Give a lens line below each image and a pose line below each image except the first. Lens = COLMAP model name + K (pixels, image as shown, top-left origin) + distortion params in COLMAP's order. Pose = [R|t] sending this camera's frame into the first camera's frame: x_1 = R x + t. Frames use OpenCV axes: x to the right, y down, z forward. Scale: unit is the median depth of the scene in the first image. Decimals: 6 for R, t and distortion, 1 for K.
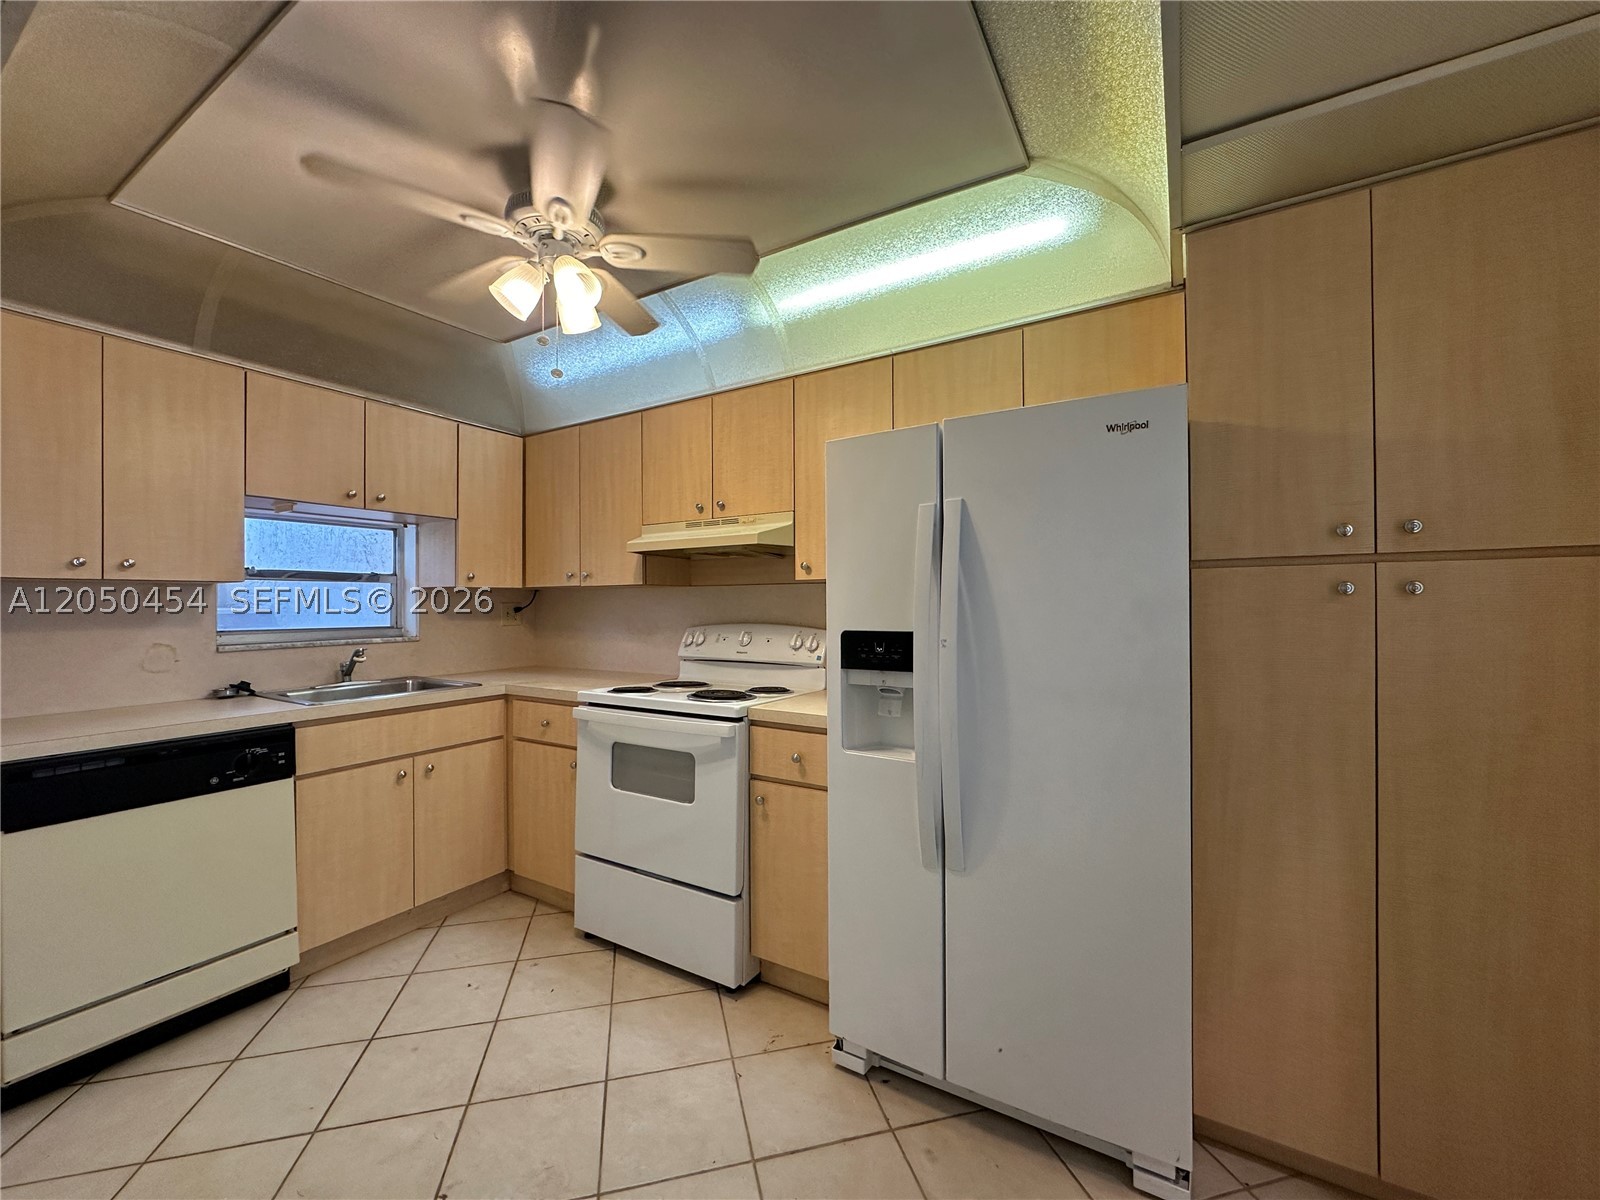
lens RADIAL K [[634.9, 0, 795.0], [0, 634.9, 599.1], [0, 0, 1]] dist [-0.012530, 0.000650]
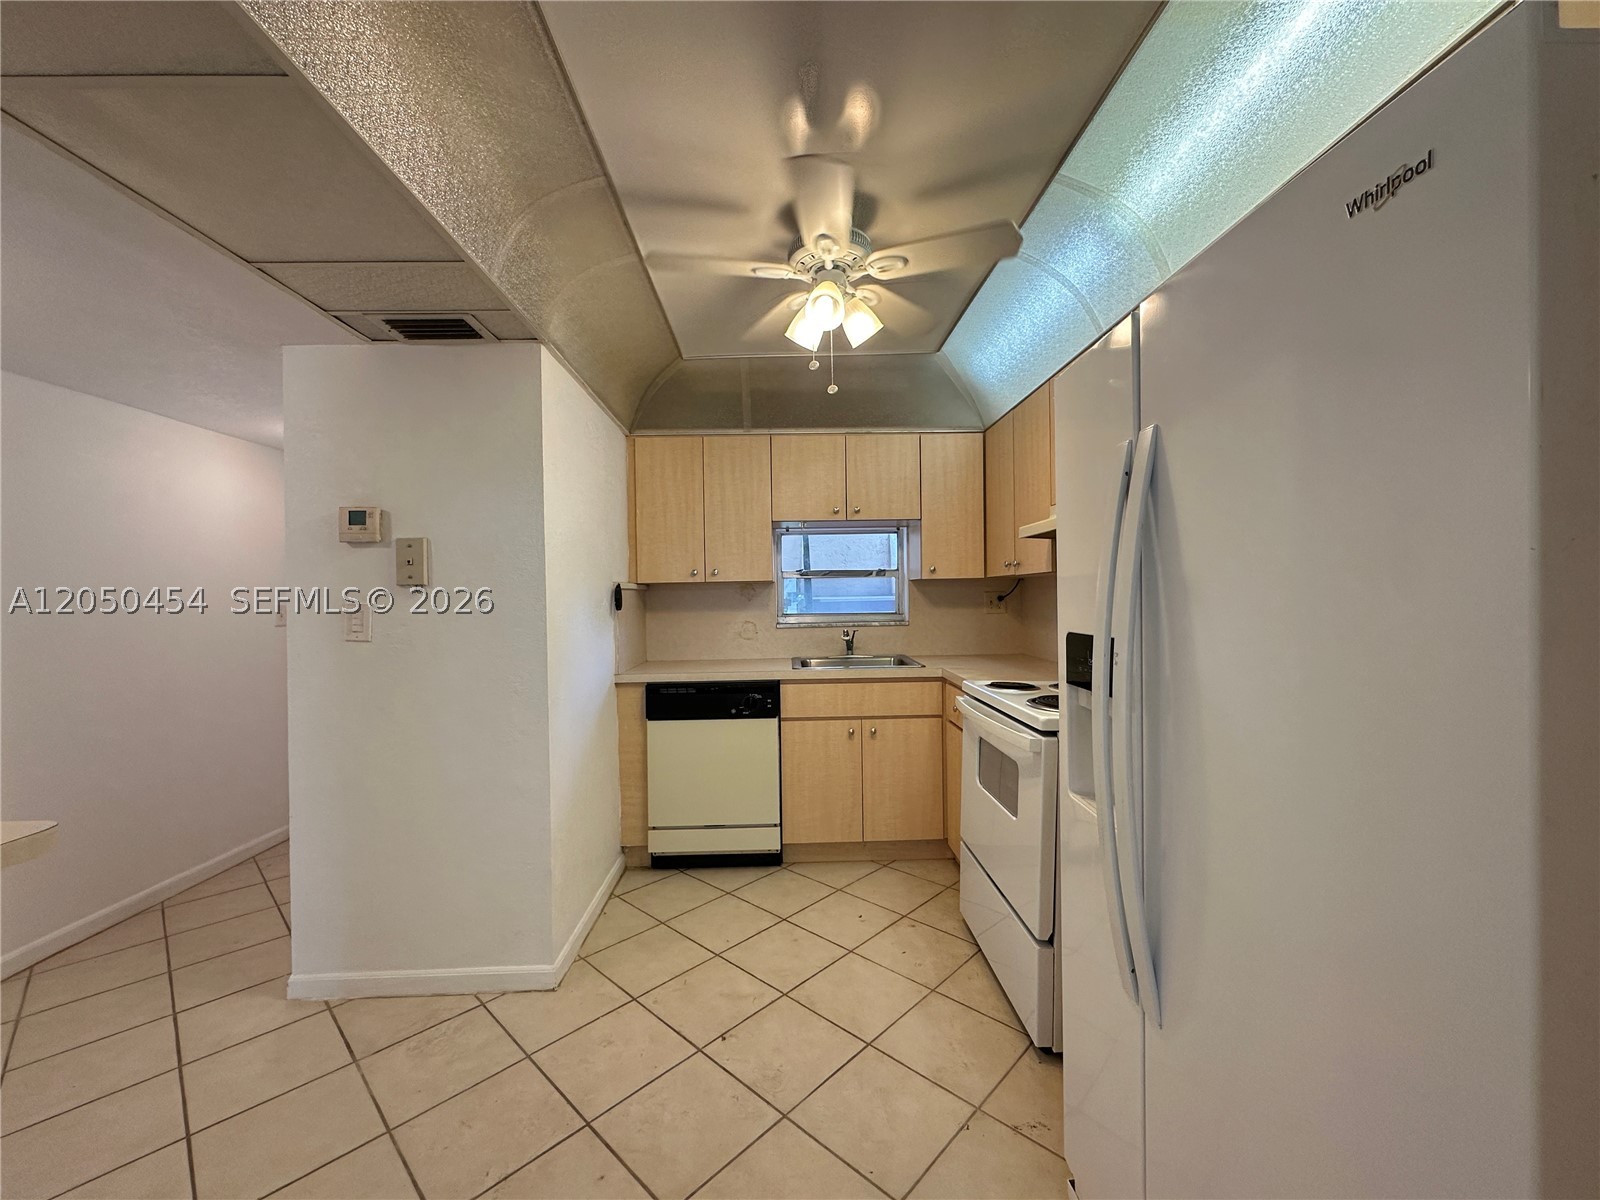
lens RADIAL K [[634.9, 0, 794.0], [0, 634.9, 599.9], [0, 0, 1]] dist [-0.012530, 0.000650]
pose [[0.532405, 0.003464, -0.846482, 0.395784], [0.018051, 0.999718, 0.015444, -0.004705], [0.846297, -0.023503, 0.532193, 0.253167]]
